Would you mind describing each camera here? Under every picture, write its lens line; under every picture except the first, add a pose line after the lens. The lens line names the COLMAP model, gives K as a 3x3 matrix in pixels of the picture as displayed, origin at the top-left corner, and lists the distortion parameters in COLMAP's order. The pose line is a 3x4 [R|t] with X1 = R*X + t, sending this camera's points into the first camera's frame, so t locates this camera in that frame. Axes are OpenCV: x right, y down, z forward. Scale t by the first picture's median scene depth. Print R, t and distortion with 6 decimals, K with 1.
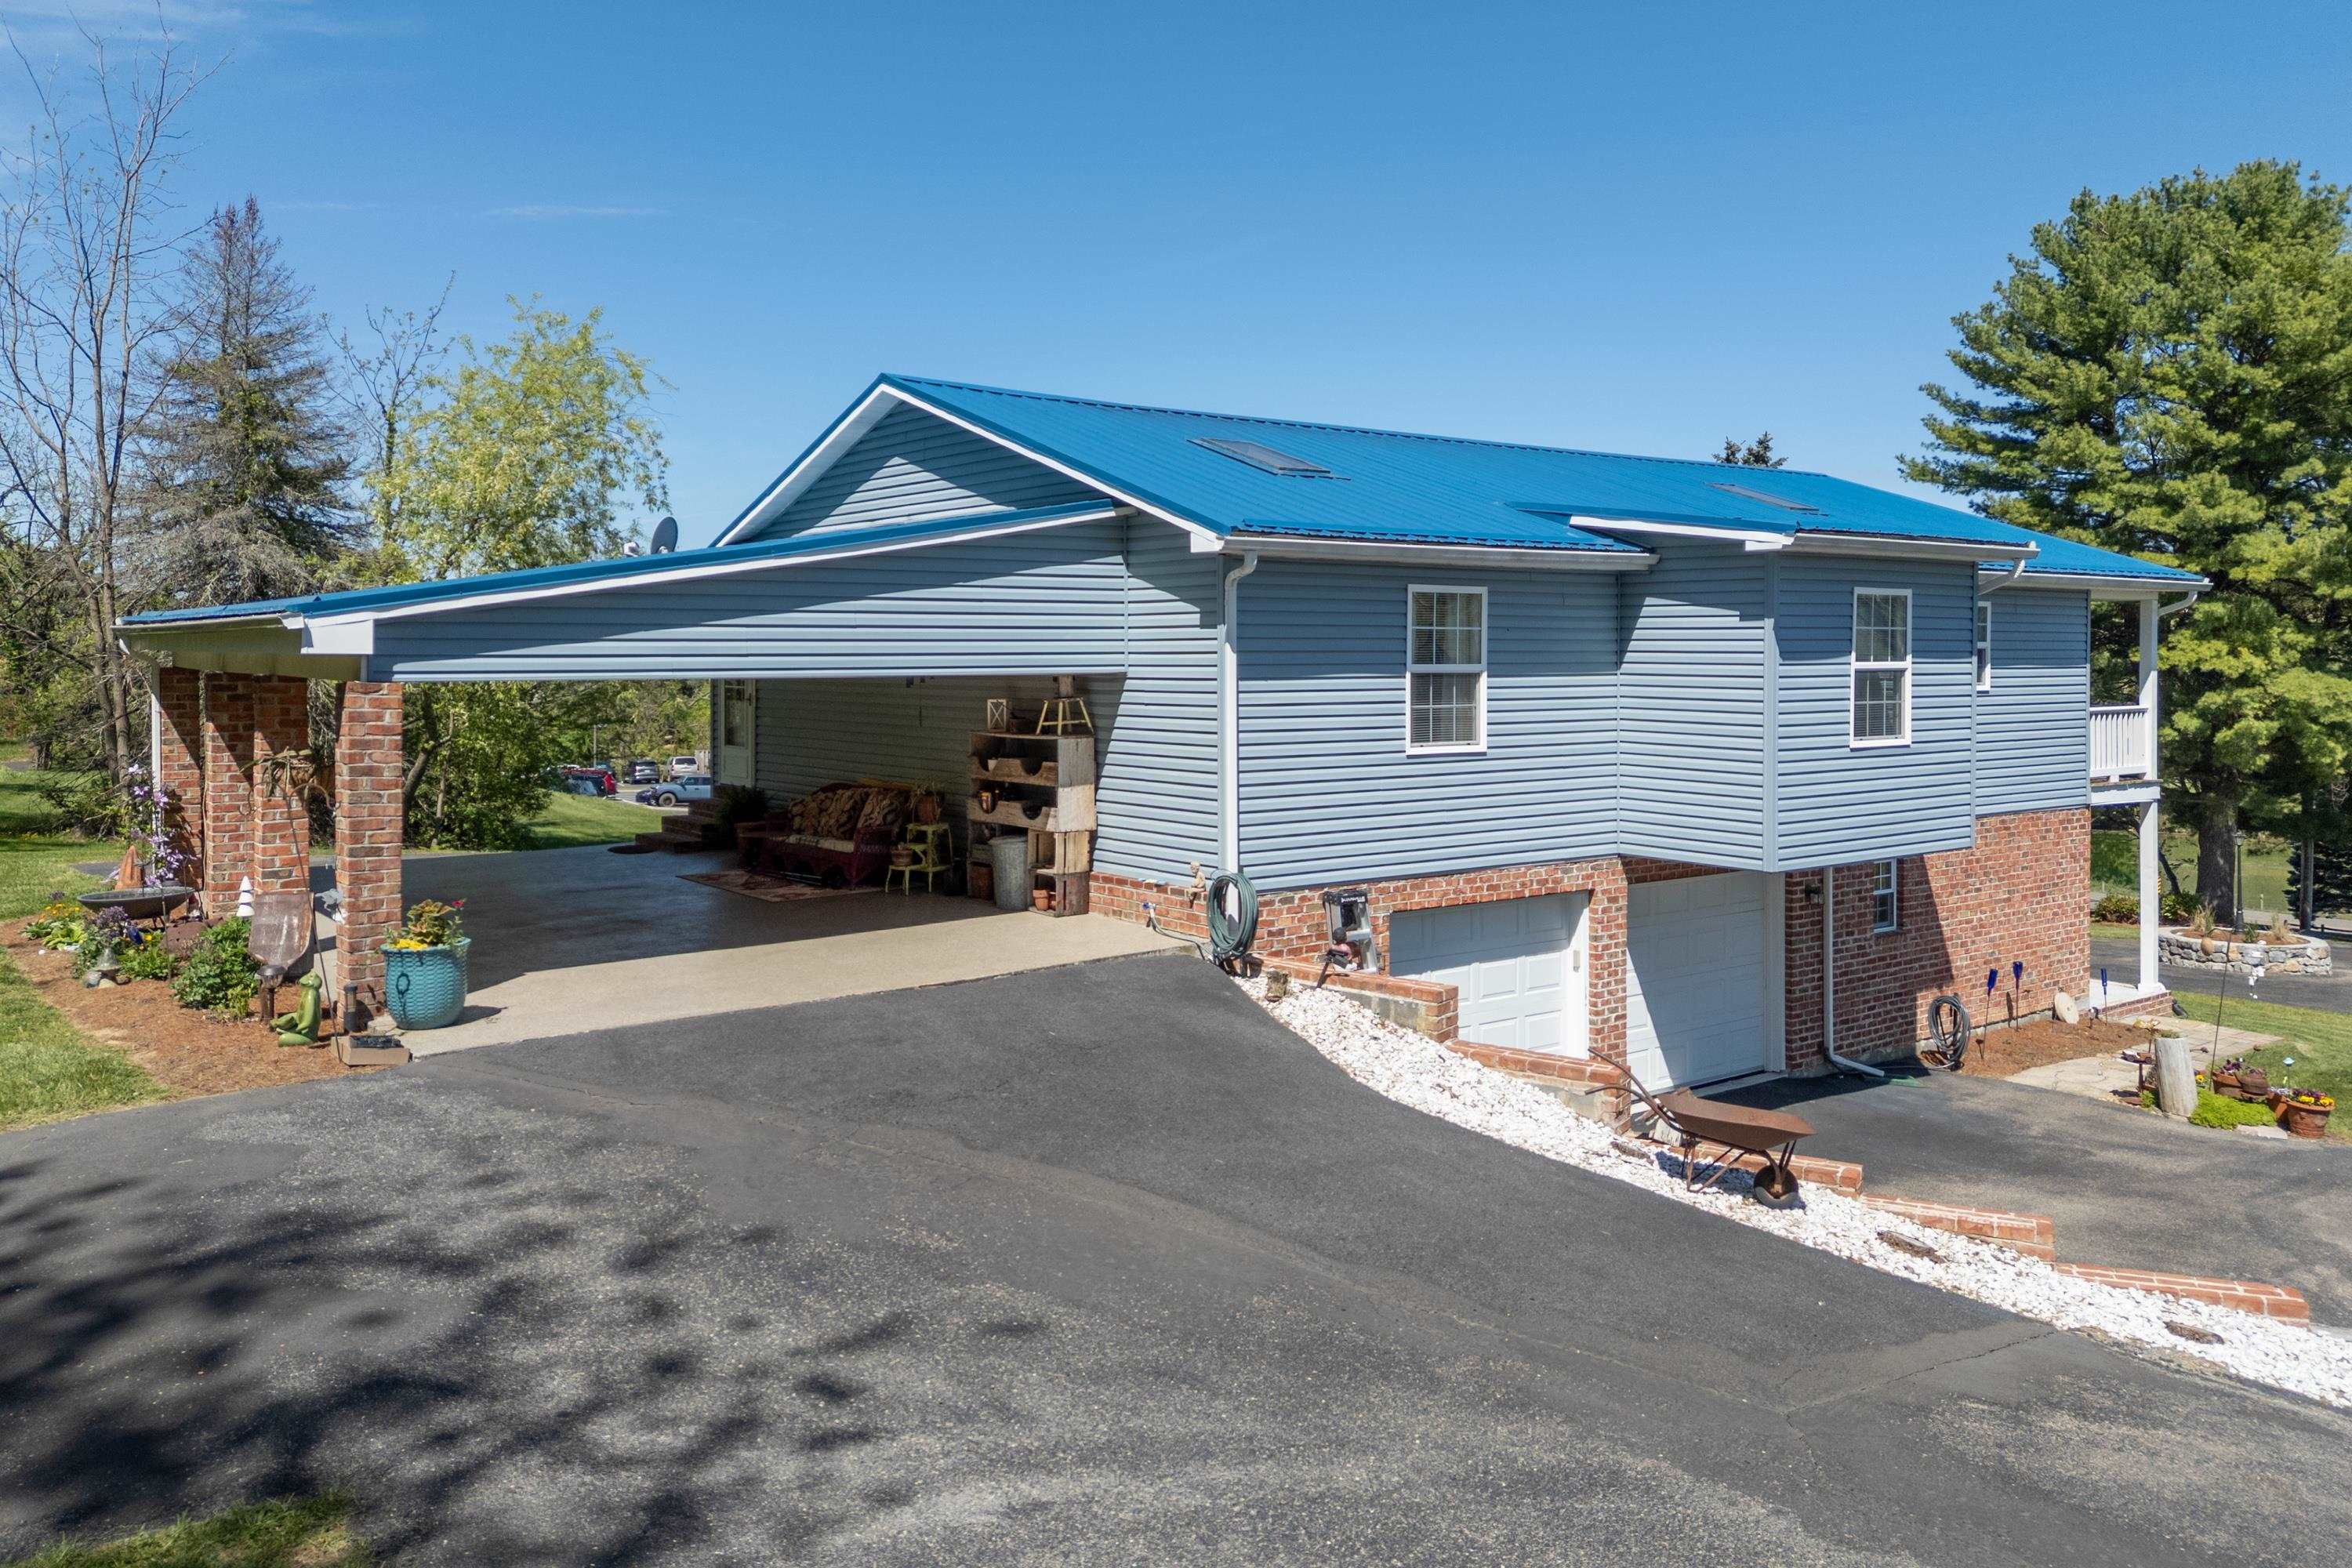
lens RADIAL K [[1713.8, 0, 1181.6], [0, 1713.8, 673.2], [0, 0, 1]] dist [0.064512, -0.051219]
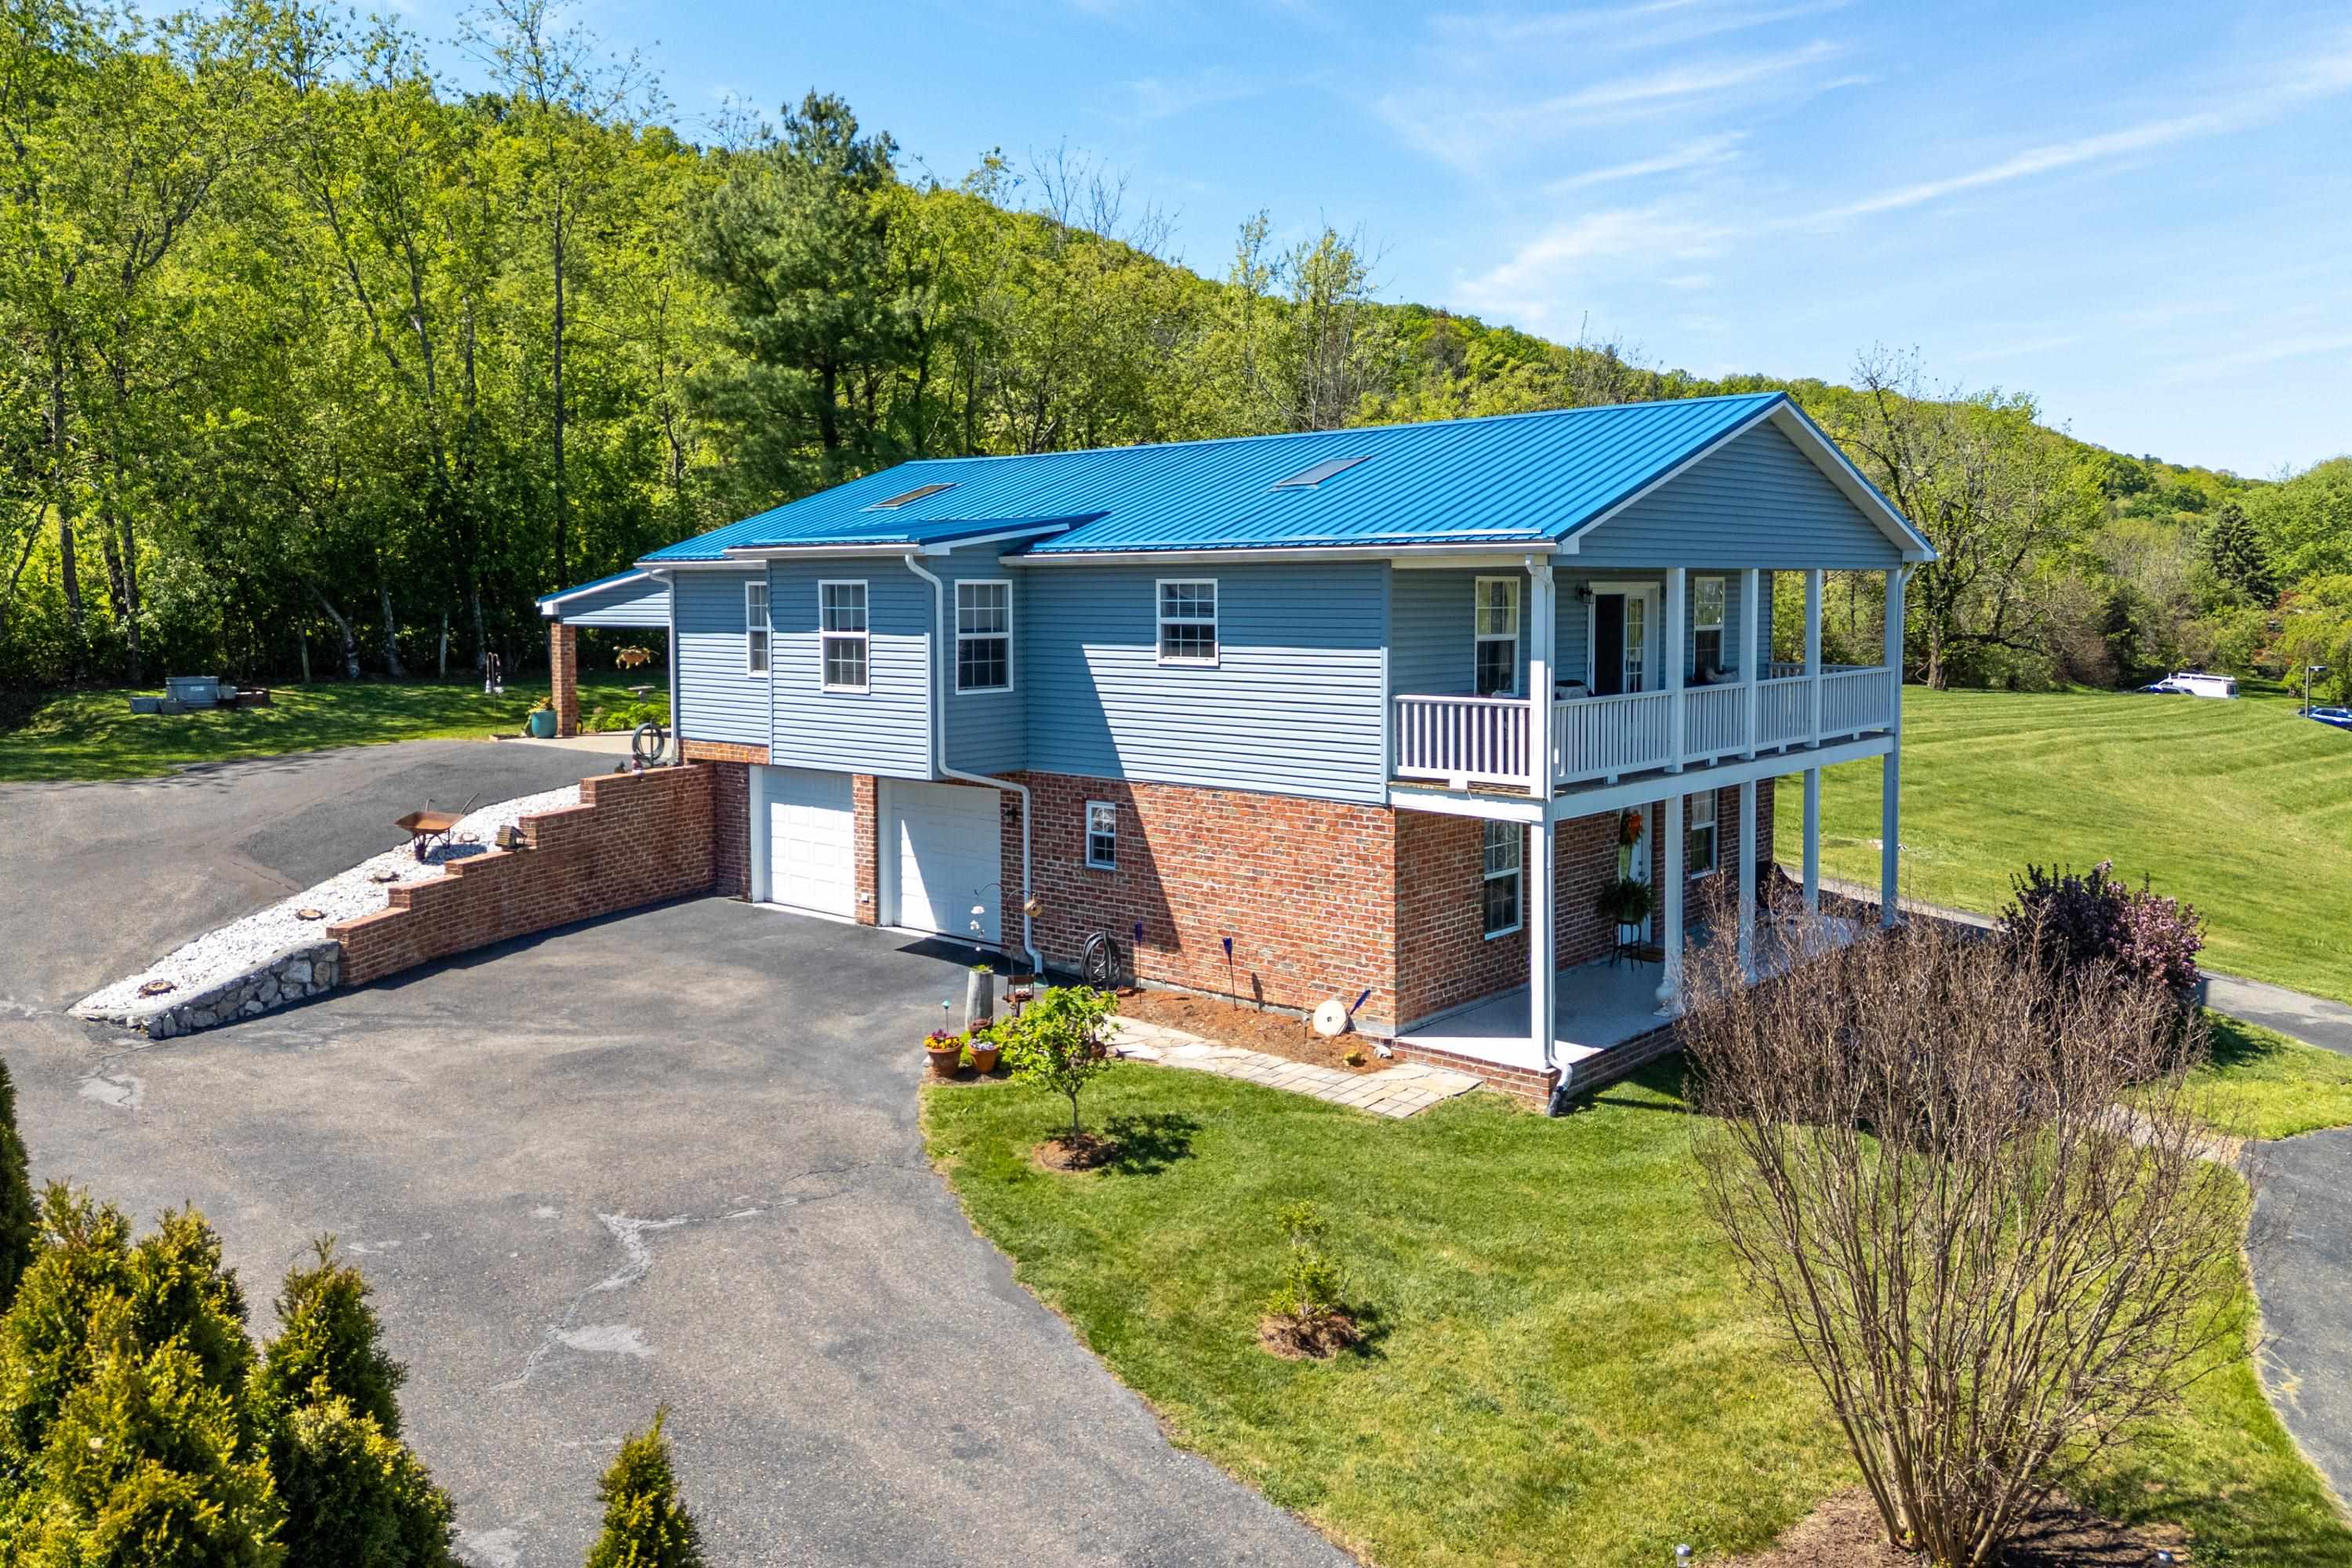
lens RADIAL K [[1713.8, 0, 1166.7], [0, 1713.8, 665.9], [0, 0, 1]] dist [0.064512, -0.051219]
pose [[0.209410, 0.043793, -0.976847, 1.991740], [-0.008725, 0.999041, 0.042917, -0.045708], [0.977789, -0.000464, 0.209591, 1.047503]]
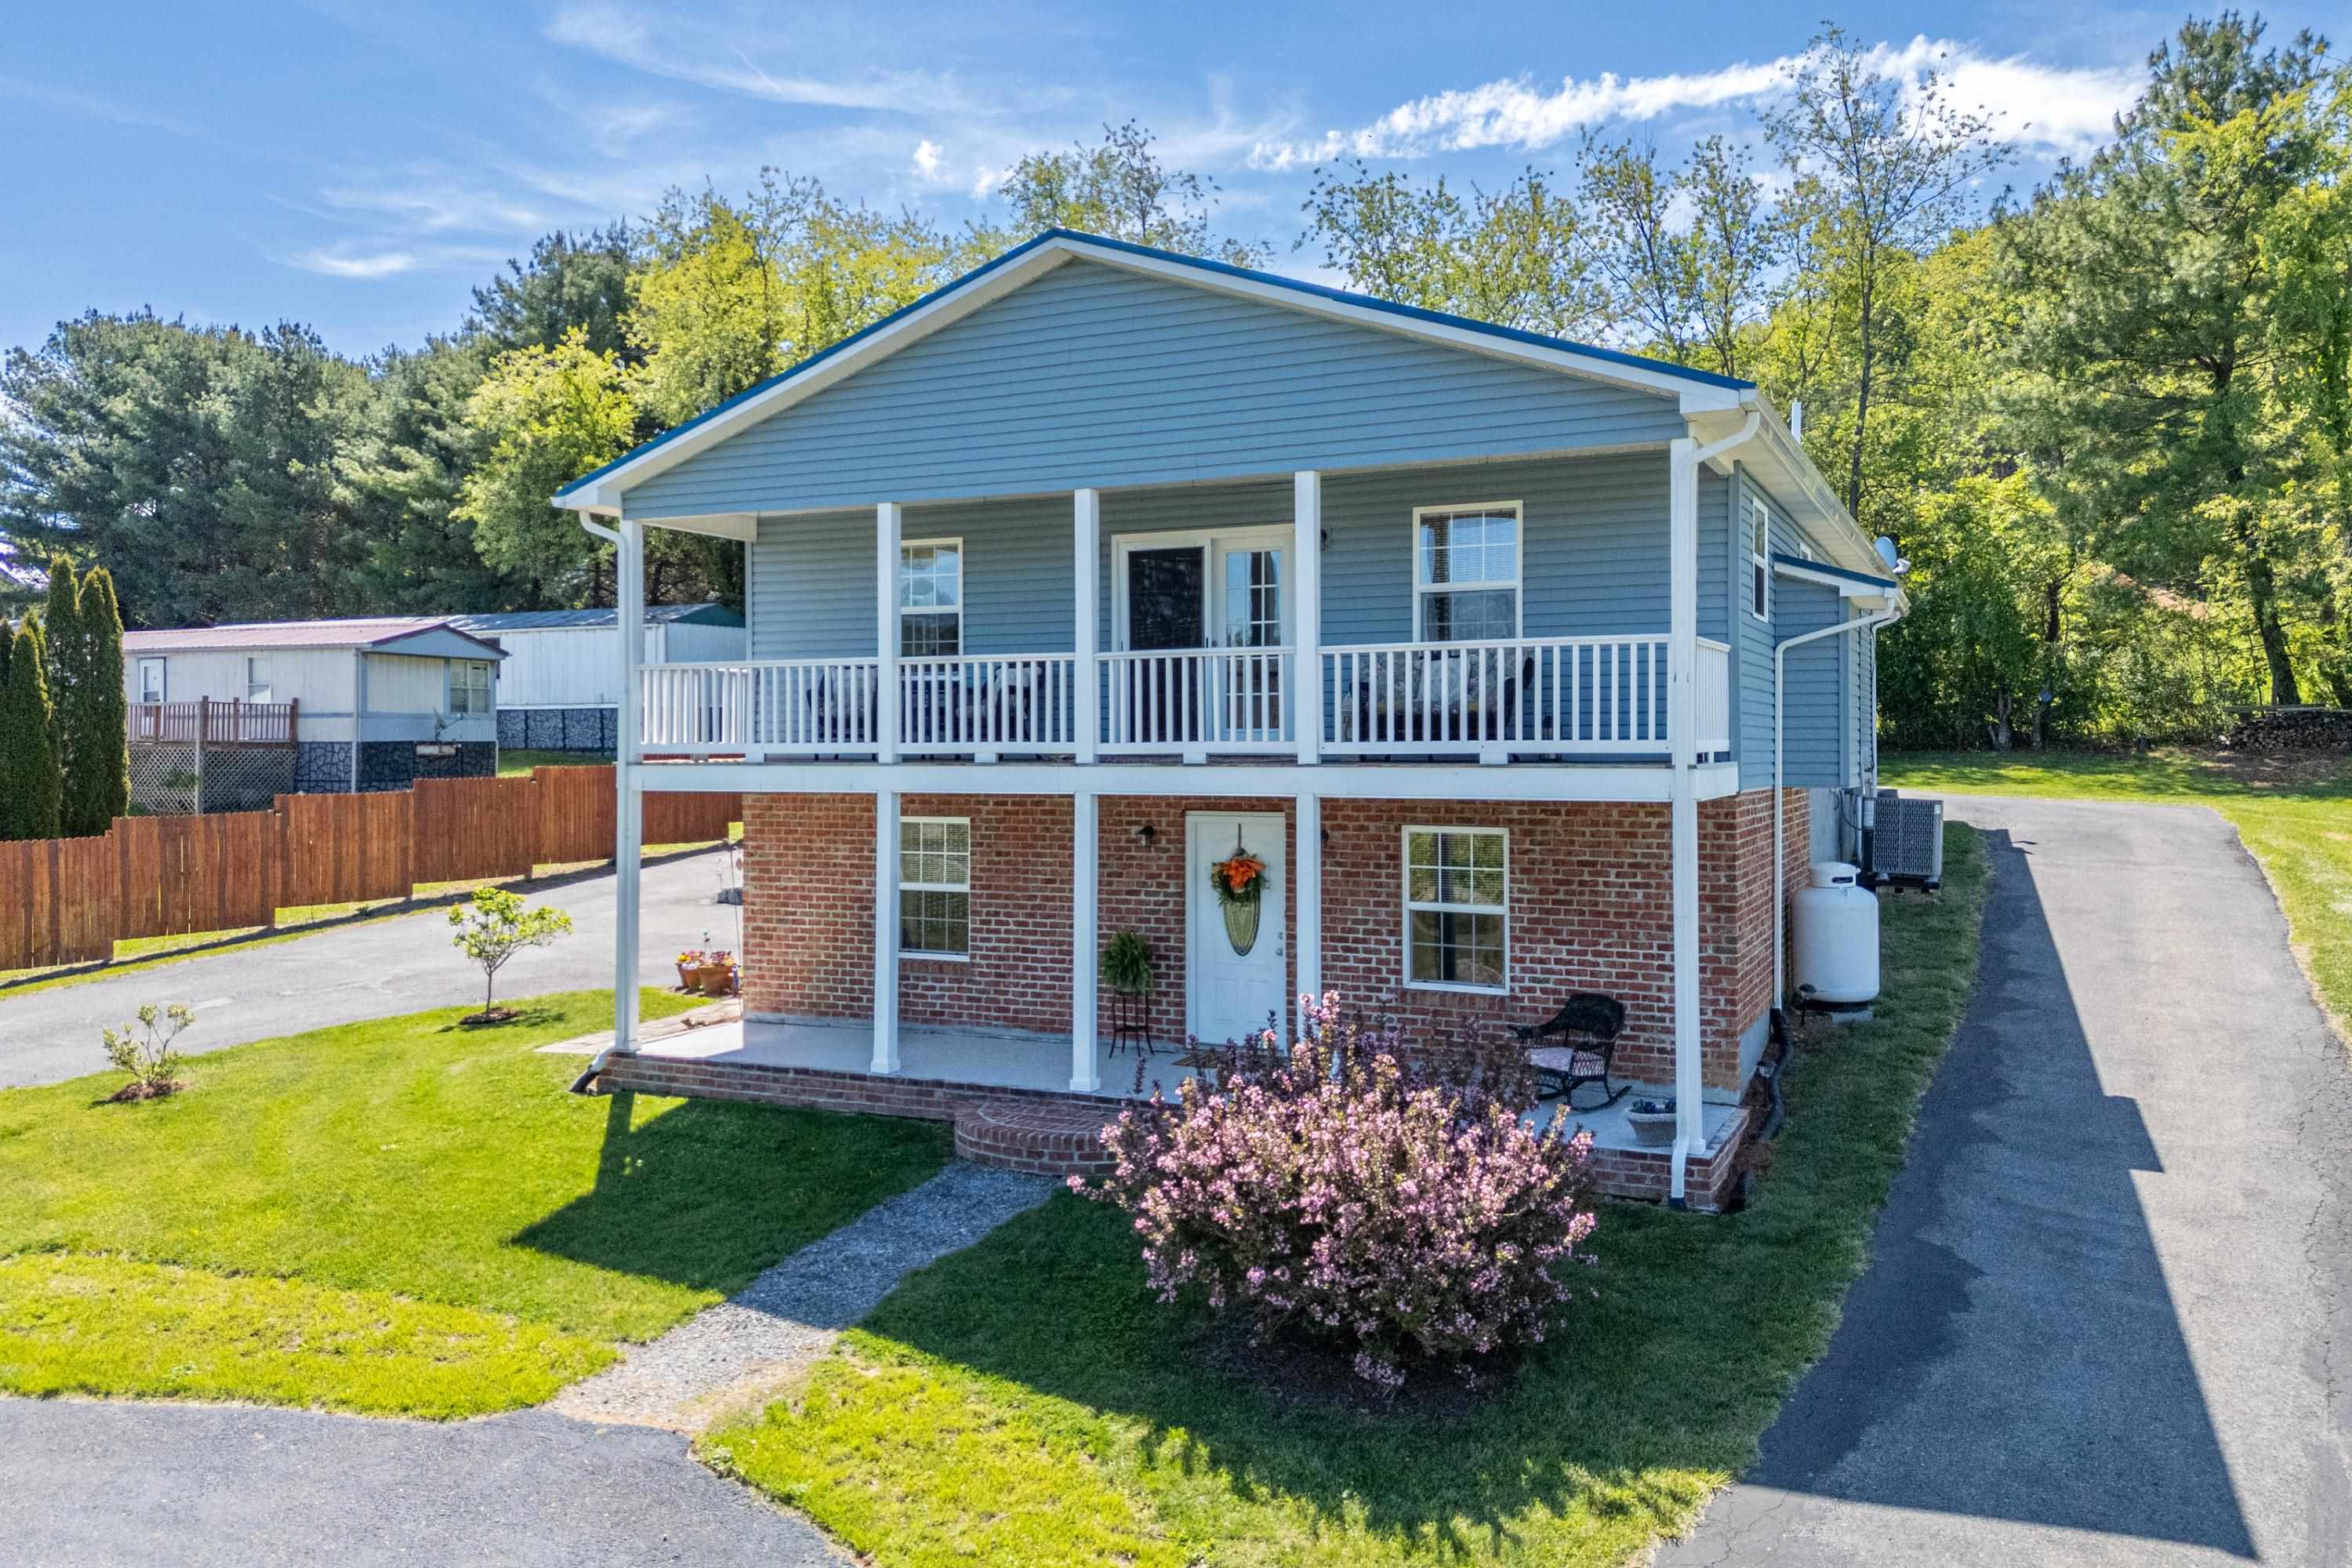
lens RADIAL K [[1713.8, 0, 1198.8], [0, 1713.8, 731.5], [0, 0, 1]] dist [0.064512, -0.051219]
pose [[-0.878657, -0.000984, -0.477453, 1.090587], [-0.003153, 0.999988, 0.003741, 0.068505], [0.477444, 0.004792, -0.878649, 2.752045]]
